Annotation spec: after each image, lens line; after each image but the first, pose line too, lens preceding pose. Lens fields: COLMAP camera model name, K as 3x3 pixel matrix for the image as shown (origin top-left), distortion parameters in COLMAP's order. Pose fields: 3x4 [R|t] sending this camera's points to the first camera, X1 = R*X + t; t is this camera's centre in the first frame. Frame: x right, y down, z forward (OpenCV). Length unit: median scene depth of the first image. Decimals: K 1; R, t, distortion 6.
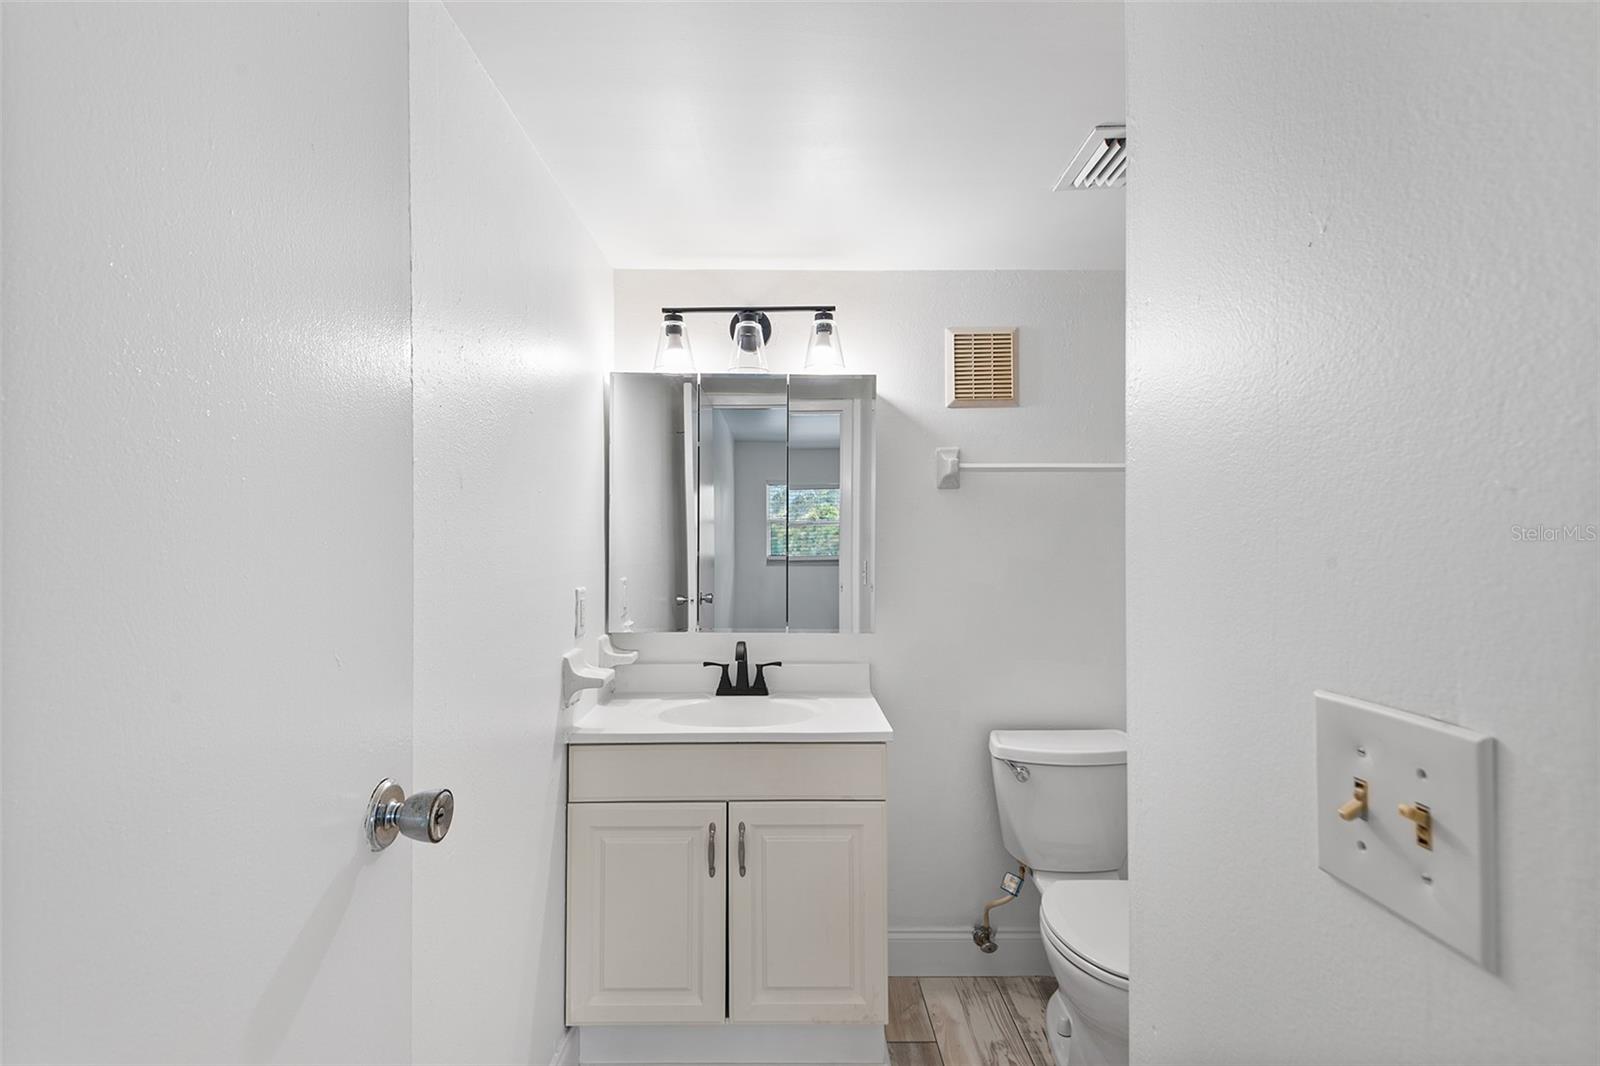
lens RADIAL K [[737.1, 0, 796.0], [0, 737.1, 532.3], [0, 0, 1]] dist [0.007786, -0.004882]
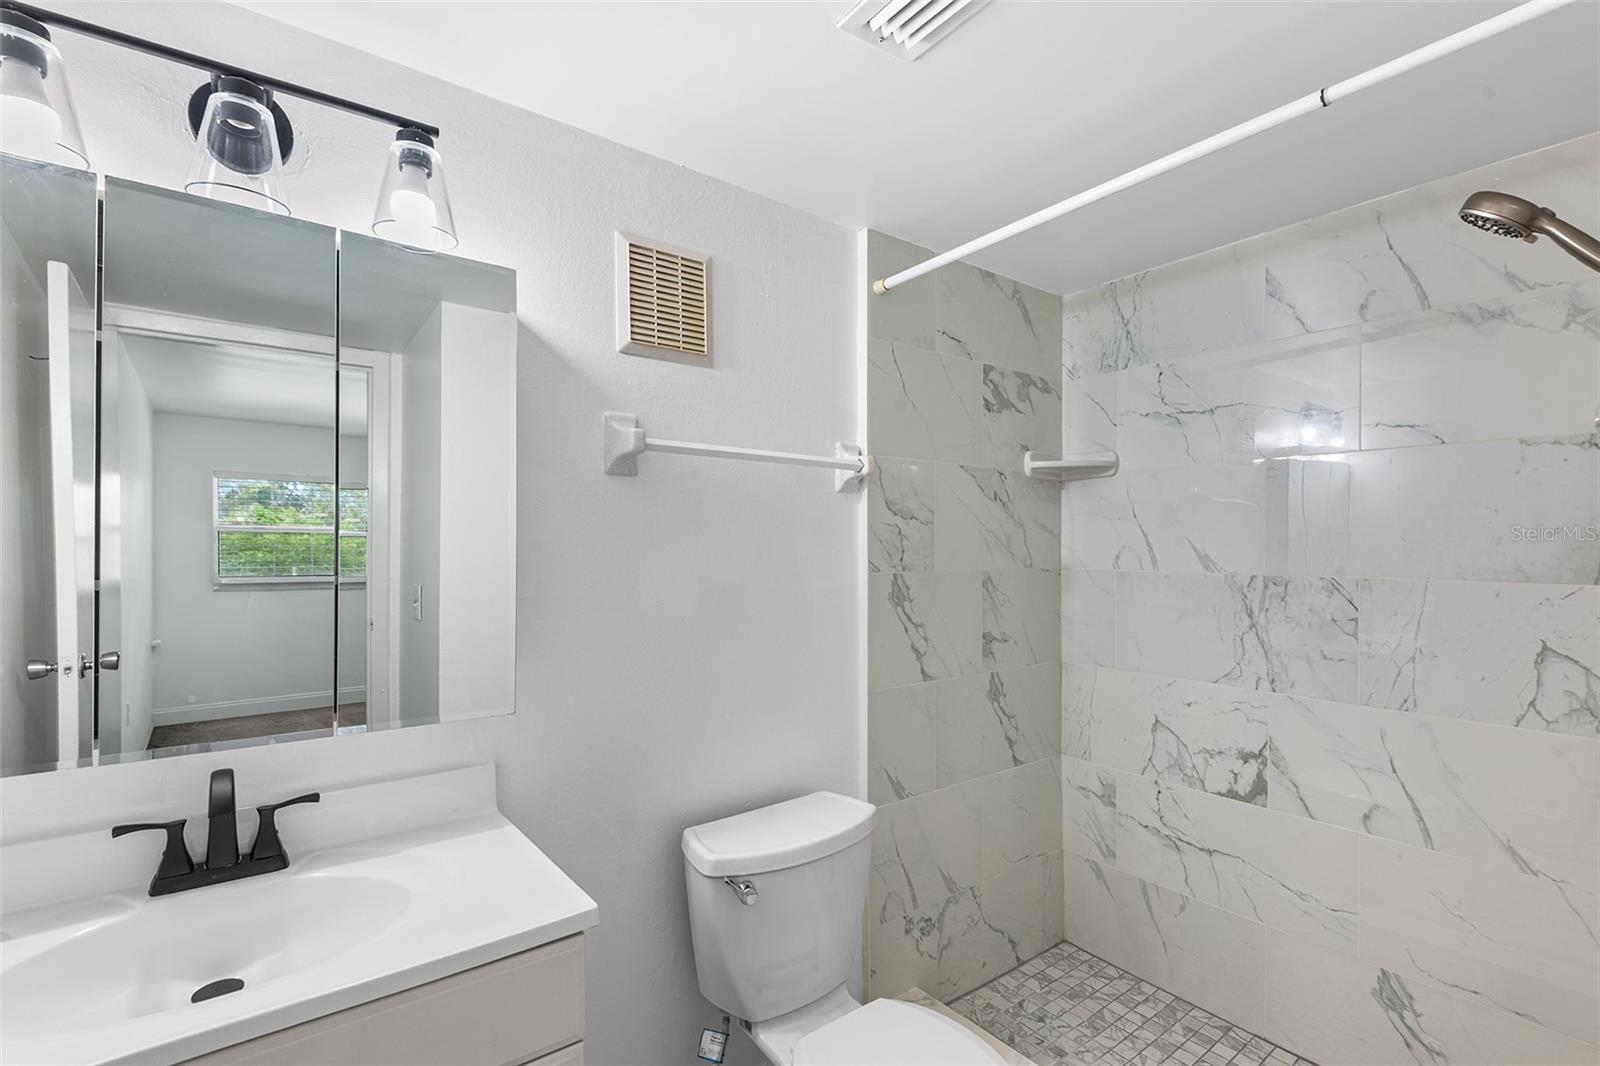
lens RADIAL K [[737.1, 0, 804.3], [0, 737.1, 550.7], [0, 0, 1]] dist [0.007786, -0.004882]
pose [[0.797439, 0.001268, 0.603398, -0.061101], [-0.004229, 0.999985, 0.003487, 0.004718], [-0.603385, -0.005332, 0.797432, 0.389421]]
